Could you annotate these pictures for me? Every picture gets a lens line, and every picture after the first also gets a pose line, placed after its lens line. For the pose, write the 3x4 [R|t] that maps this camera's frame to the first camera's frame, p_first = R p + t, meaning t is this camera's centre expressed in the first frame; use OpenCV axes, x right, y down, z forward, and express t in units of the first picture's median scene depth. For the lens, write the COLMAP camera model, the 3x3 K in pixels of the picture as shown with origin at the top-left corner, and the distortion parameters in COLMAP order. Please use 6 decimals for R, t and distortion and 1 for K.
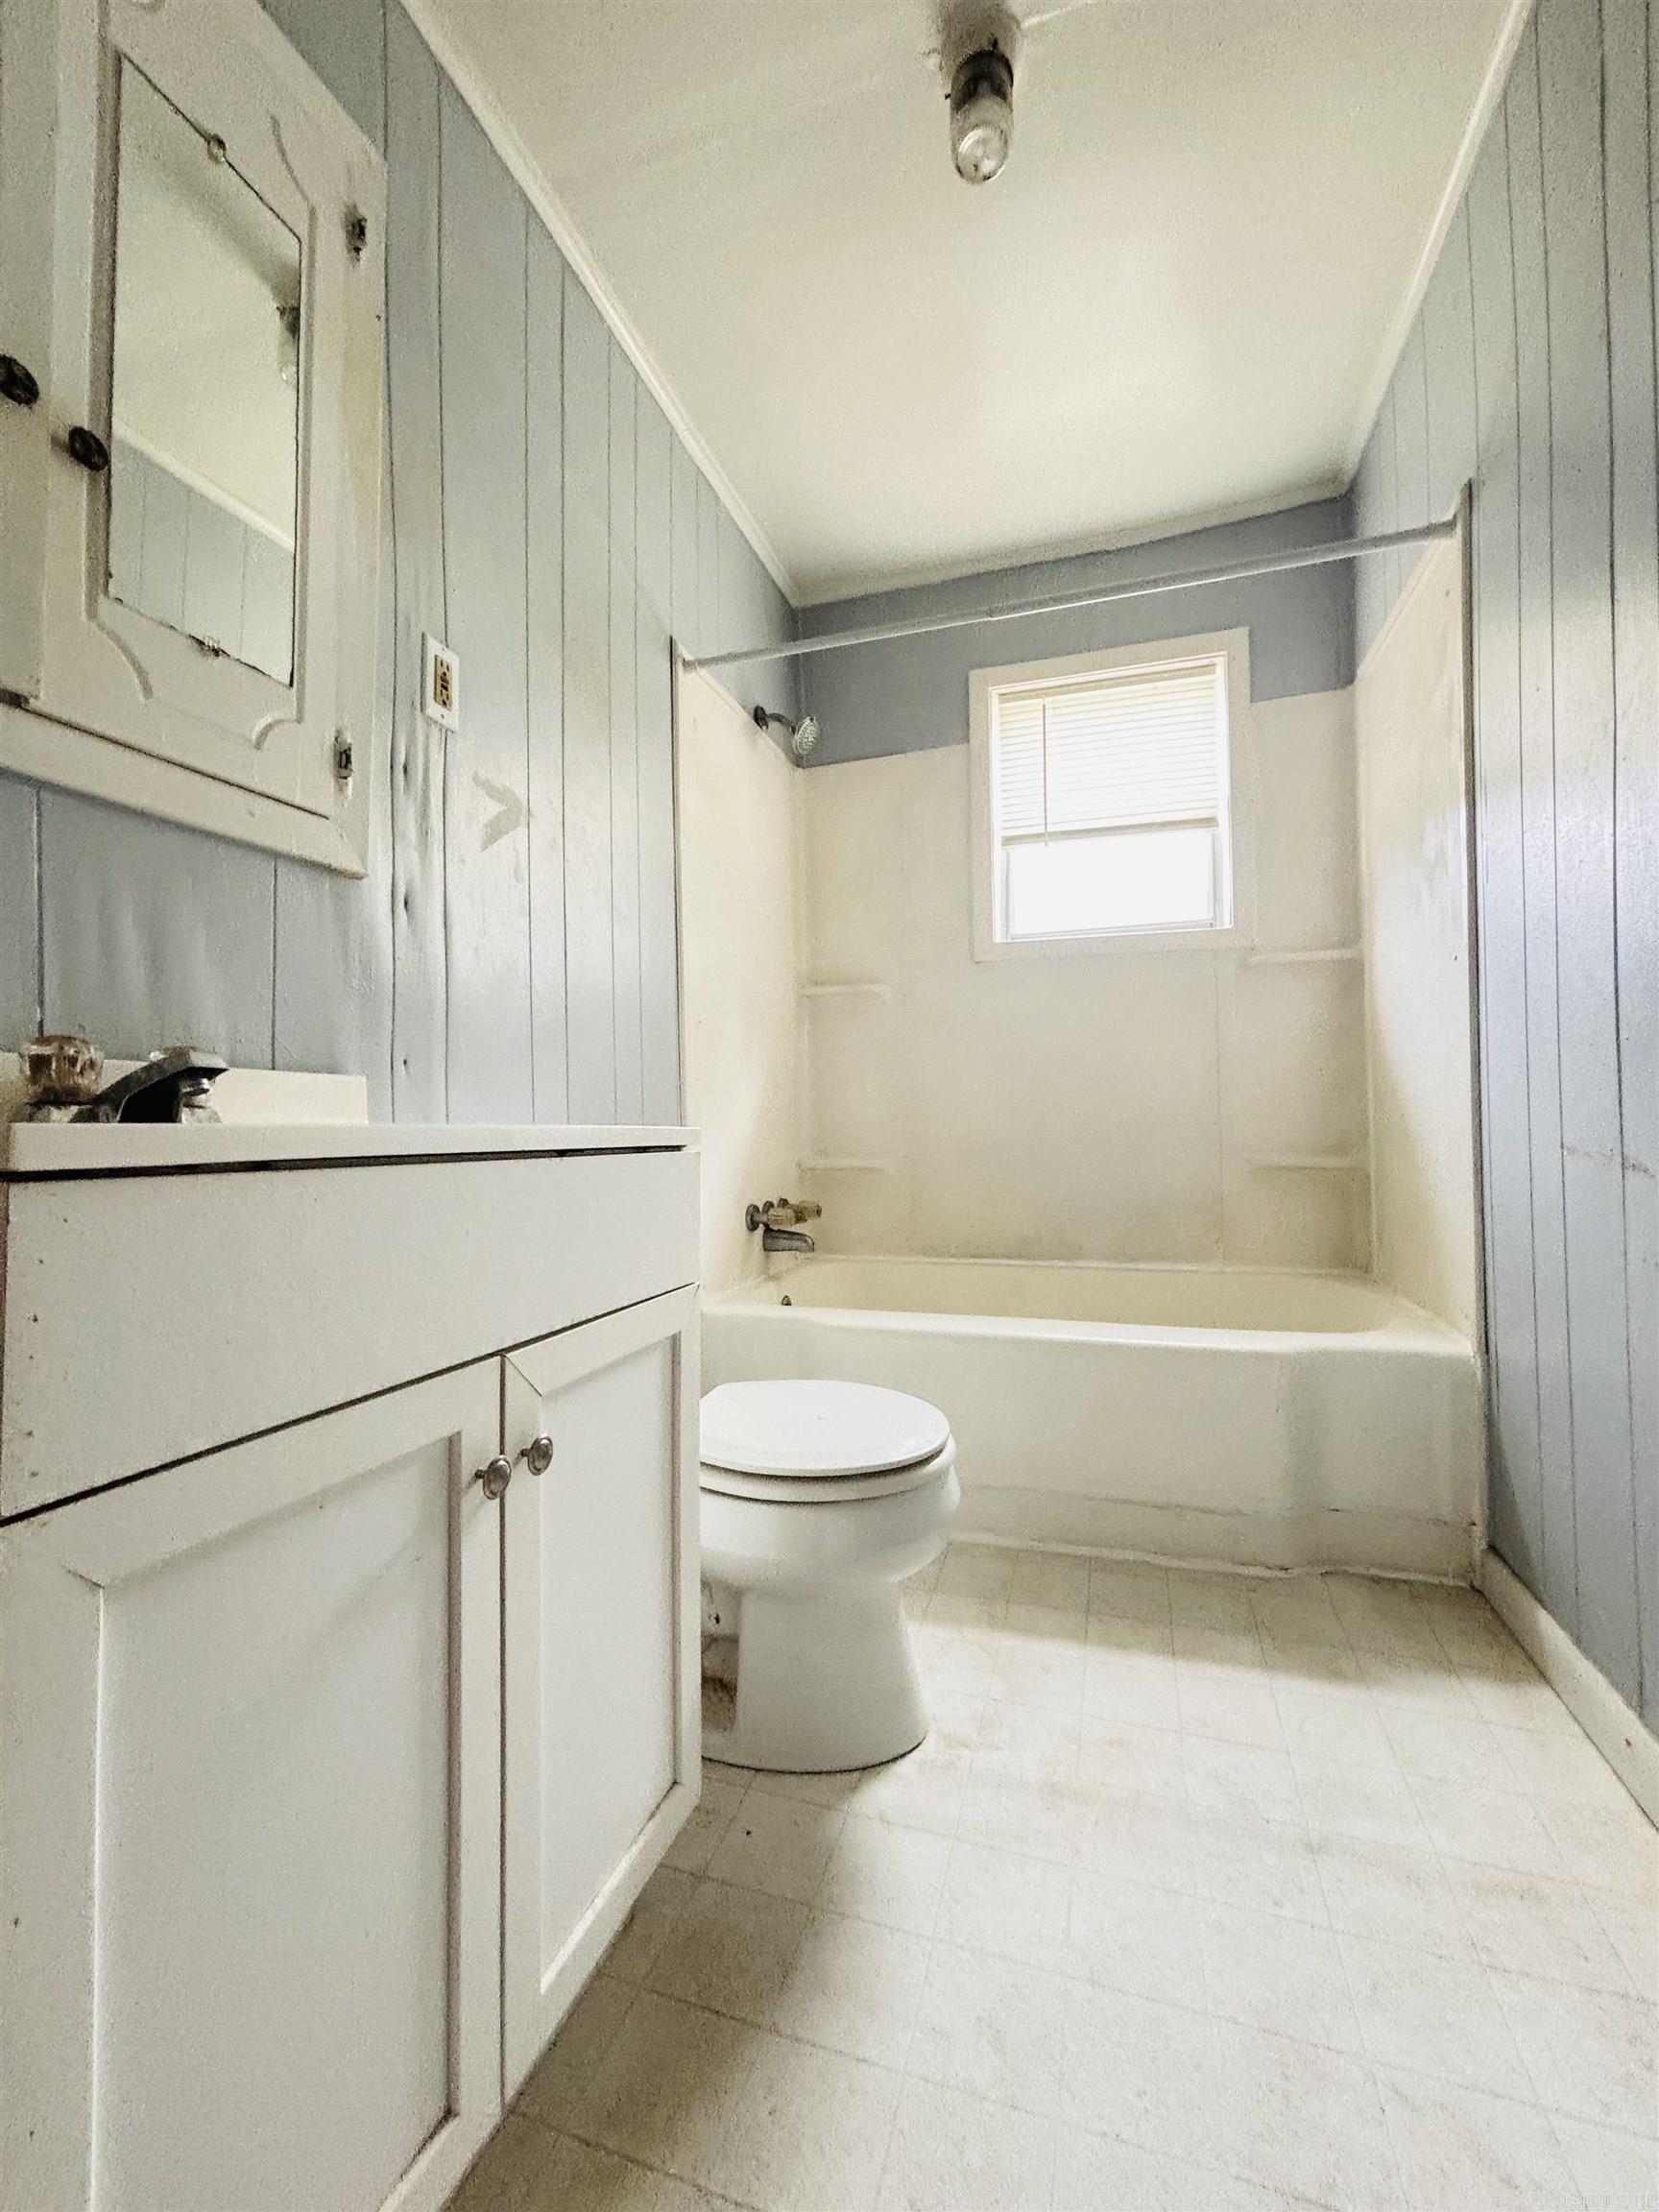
lens RADIAL K [[896.9, 0, 824.8], [0, 896.9, 1095.9], [0, 0, 1]] dist [0.001273, 0.000953]
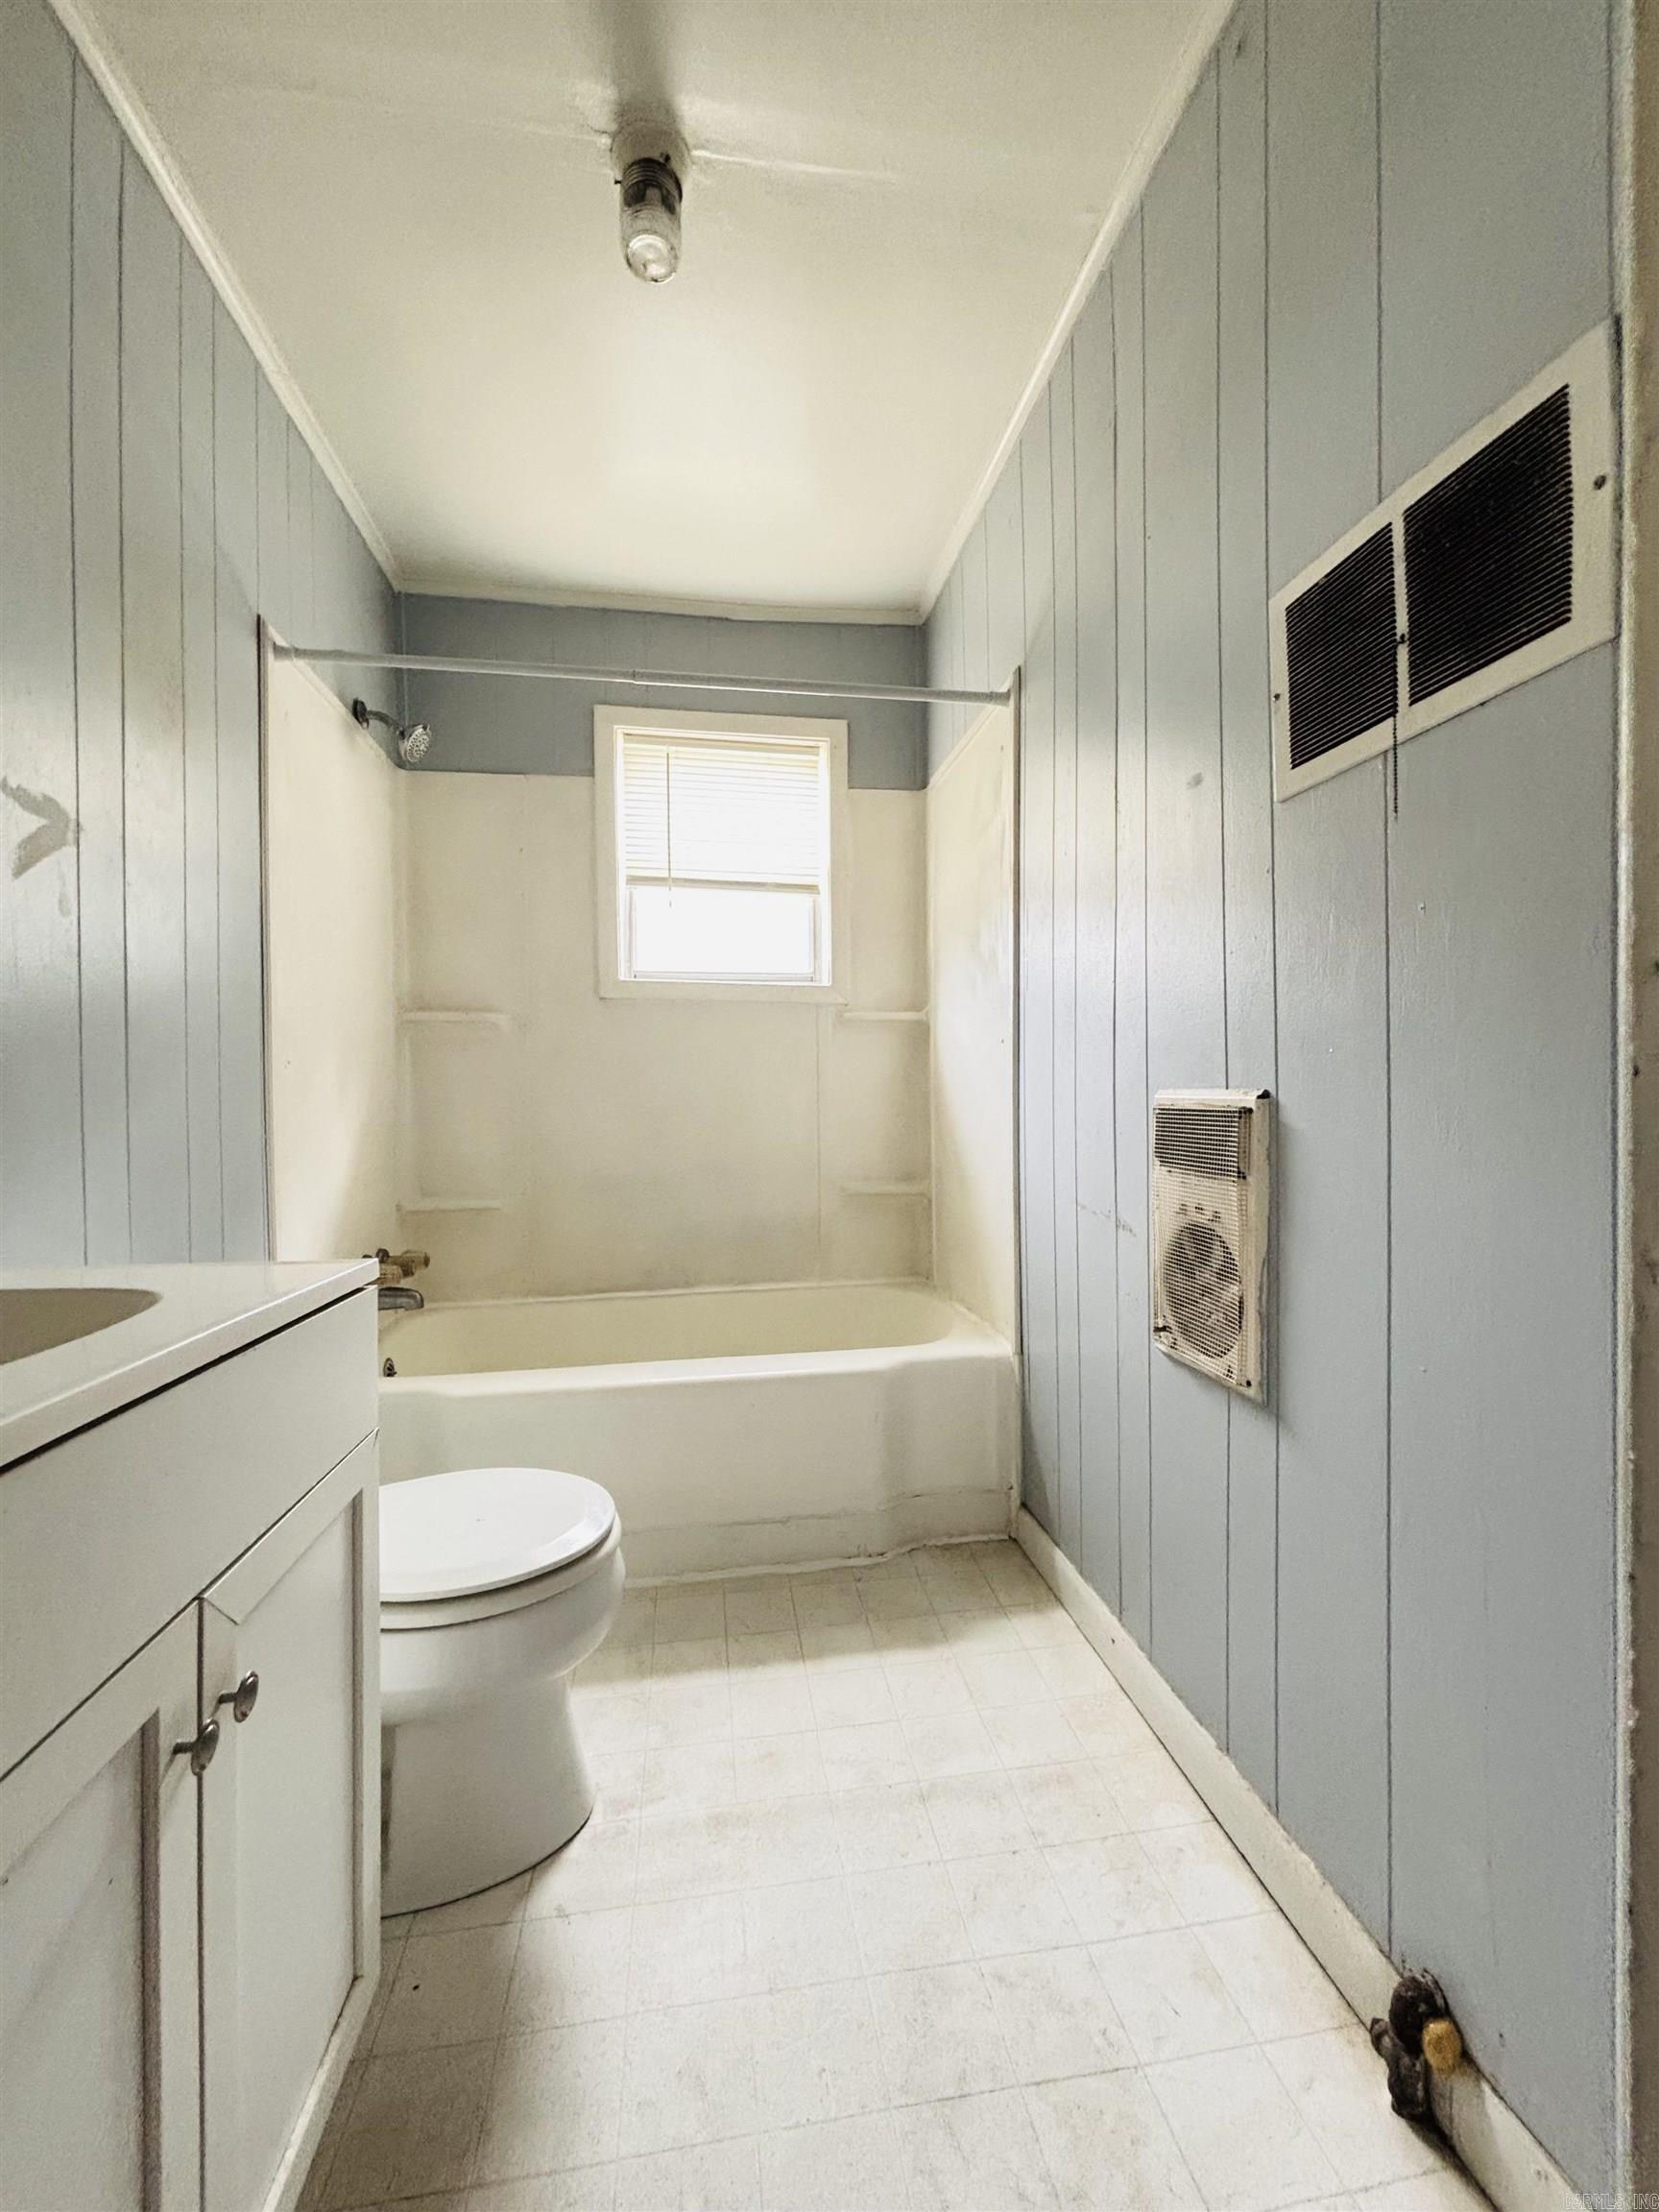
lens RADIAL K [[896.9, 0, 825.6], [0, 896.9, 1096.2], [0, 0, 1]] dist [0.001273, 0.000953]
pose [[0.894634, 0.005983, 0.446760, -0.086539], [-0.012068, 0.999869, 0.010776, -0.088813], [-0.446638, -0.015032, 0.894589, -0.017871]]
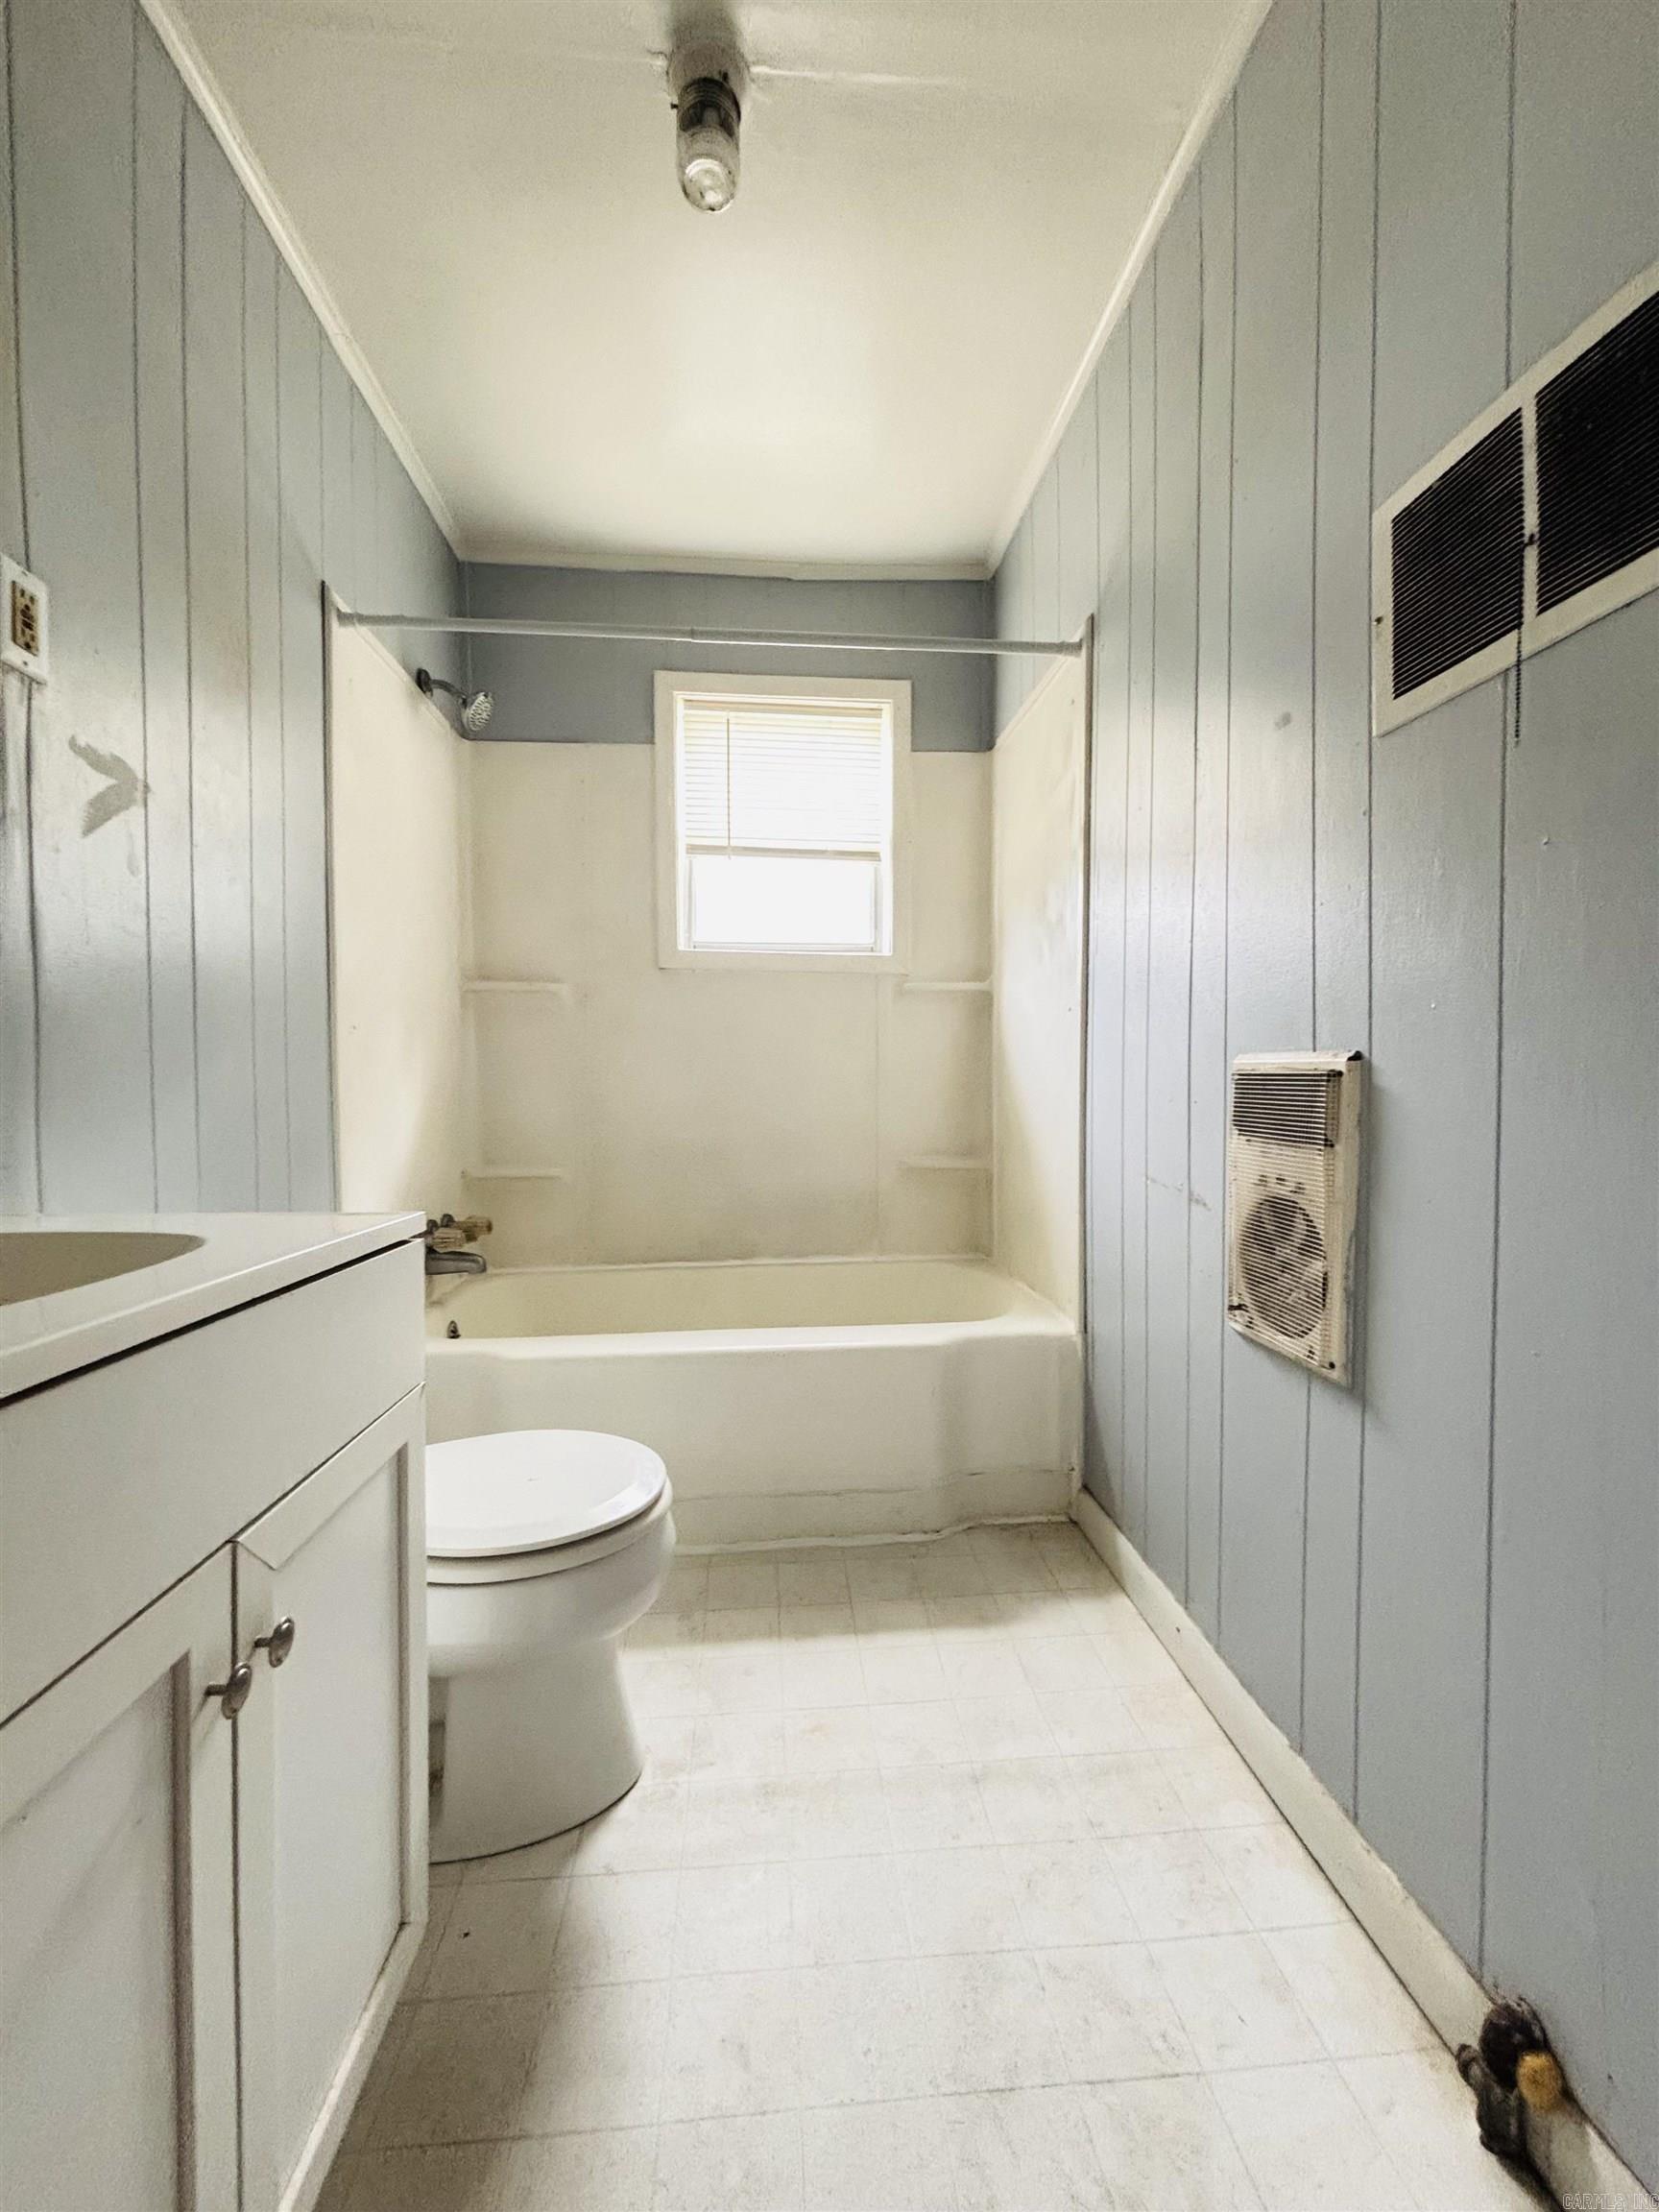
lens RADIAL K [[896.9, 0, 826.3], [0, 896.9, 1095.9], [0, 0, 1]] dist [0.001273, 0.000953]
pose [[0.923273, 0.004169, 0.384121, -0.069624], [-0.018351, 0.999278, 0.033264, -0.072458], [-0.383705, -0.037761, 0.922683, 0.003152]]
